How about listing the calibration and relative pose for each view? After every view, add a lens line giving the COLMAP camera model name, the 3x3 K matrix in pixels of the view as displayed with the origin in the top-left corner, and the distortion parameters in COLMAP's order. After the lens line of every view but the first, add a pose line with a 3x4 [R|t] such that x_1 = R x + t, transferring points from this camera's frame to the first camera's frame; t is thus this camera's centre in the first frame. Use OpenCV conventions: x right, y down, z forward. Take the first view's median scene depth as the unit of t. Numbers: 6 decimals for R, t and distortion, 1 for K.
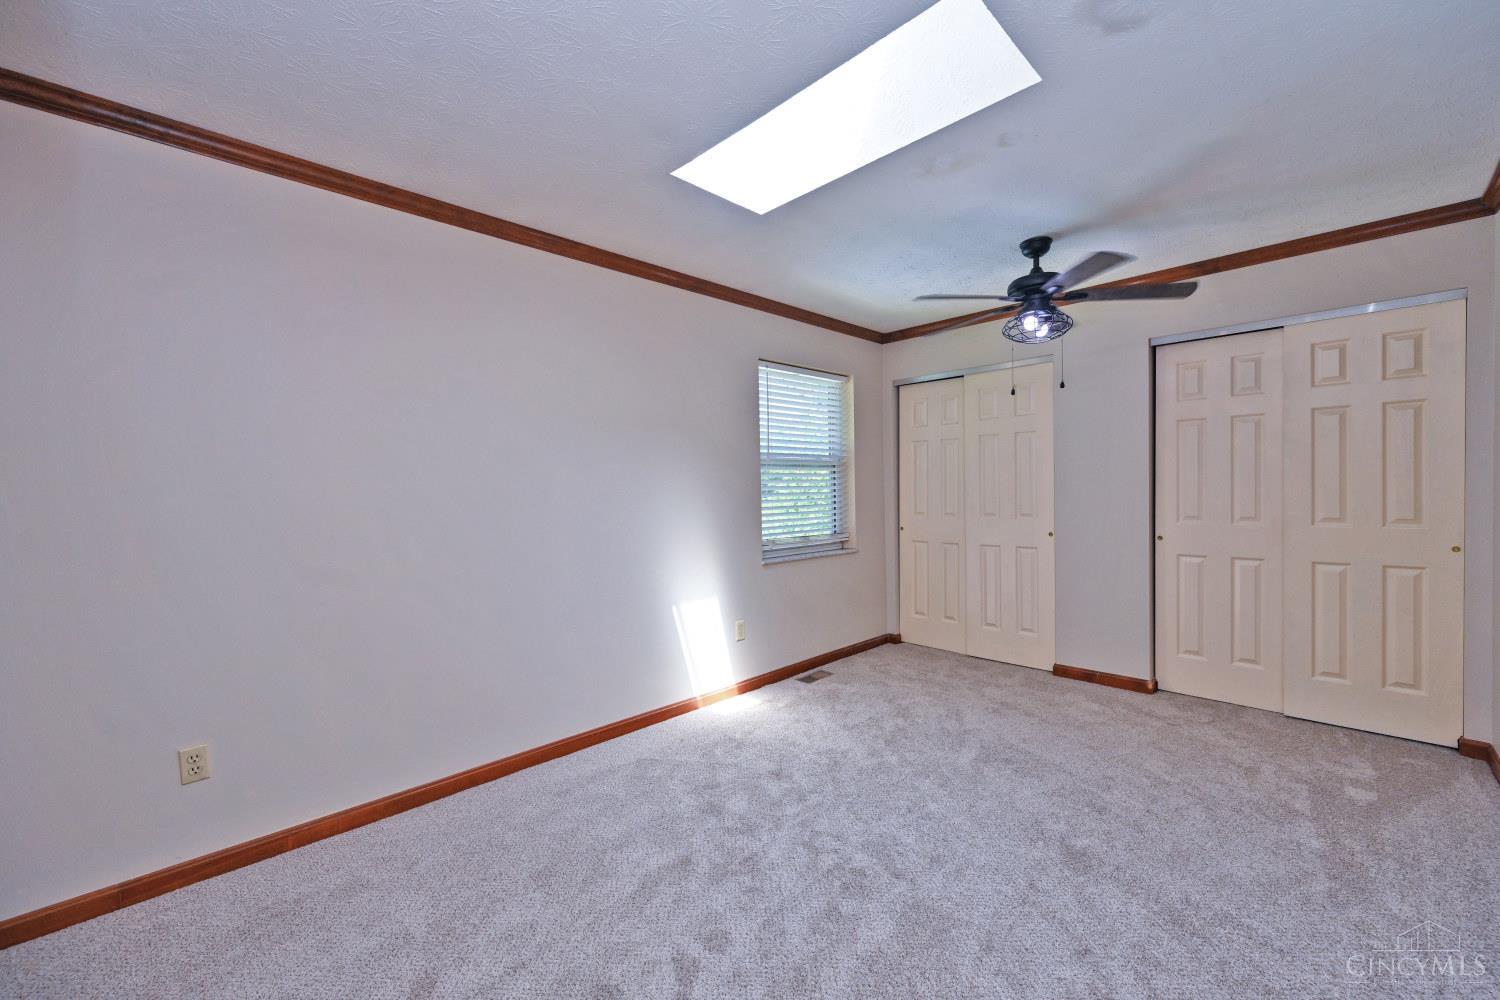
lens RADIAL K [[598.9, 0, 753.8], [0, 598.9, 497.6], [0, 0, 1]] dist [-0.001446, -0.000382]
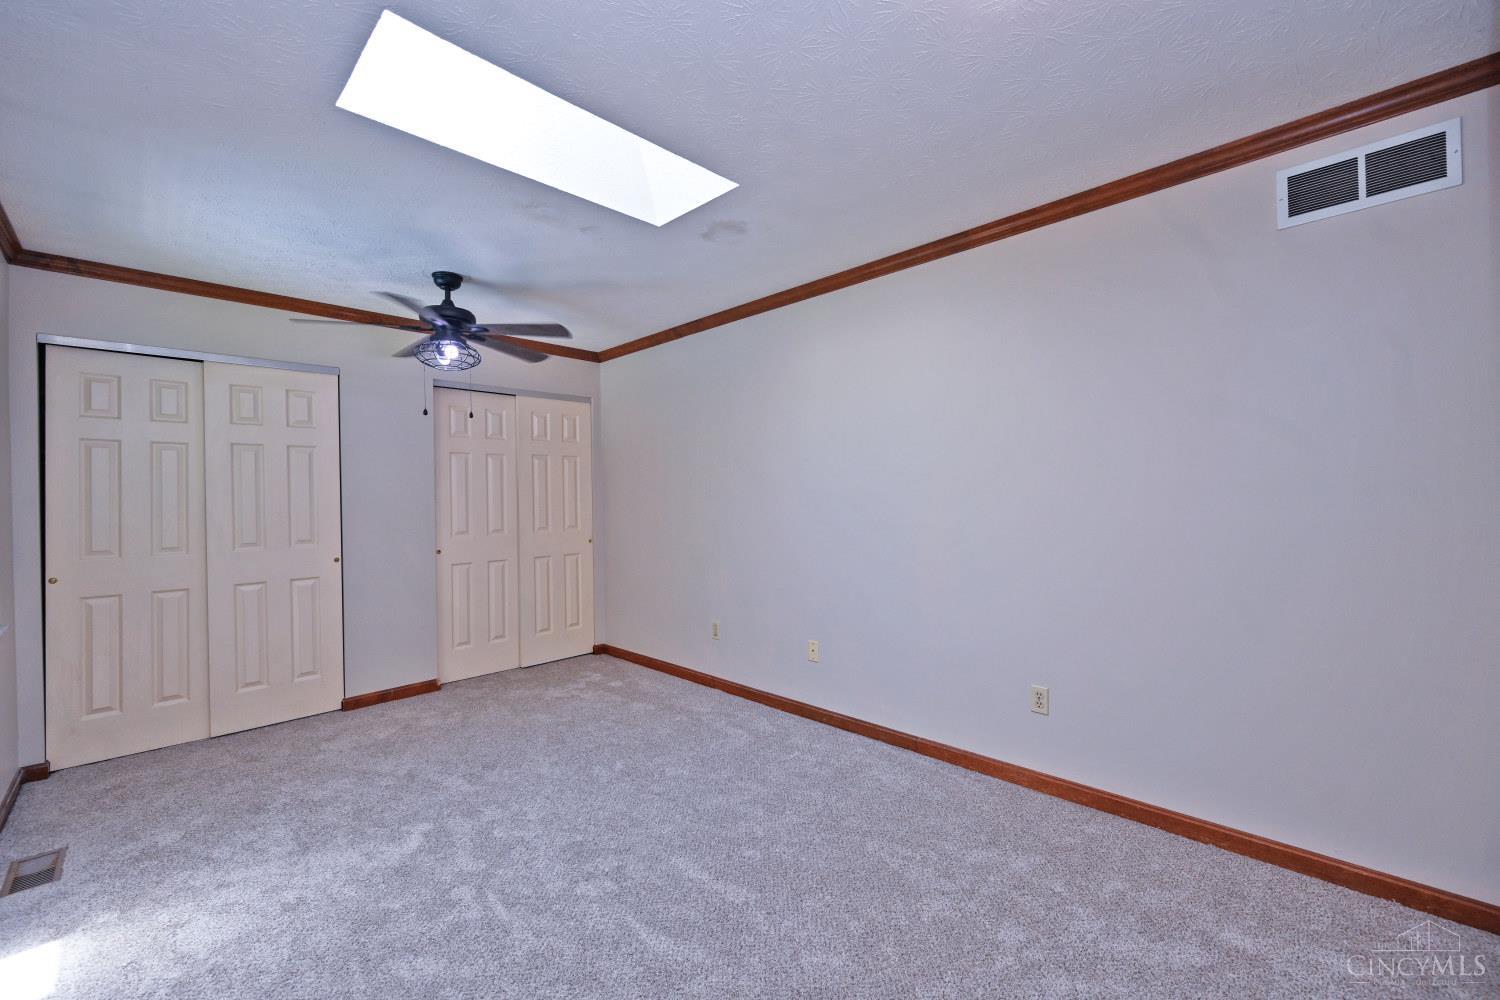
lens RADIAL K [[602.3, 0, 742.1], [0, 602.3, 492.3], [0, 0, 1]] dist [-0.000097, 0.000065]
pose [[-0.003803, 0.025092, 0.999678, -0.586137], [0.031362, 0.999196, -0.024960, -0.001245], [-0.999501, 0.031257, -0.004587, 0.495104]]
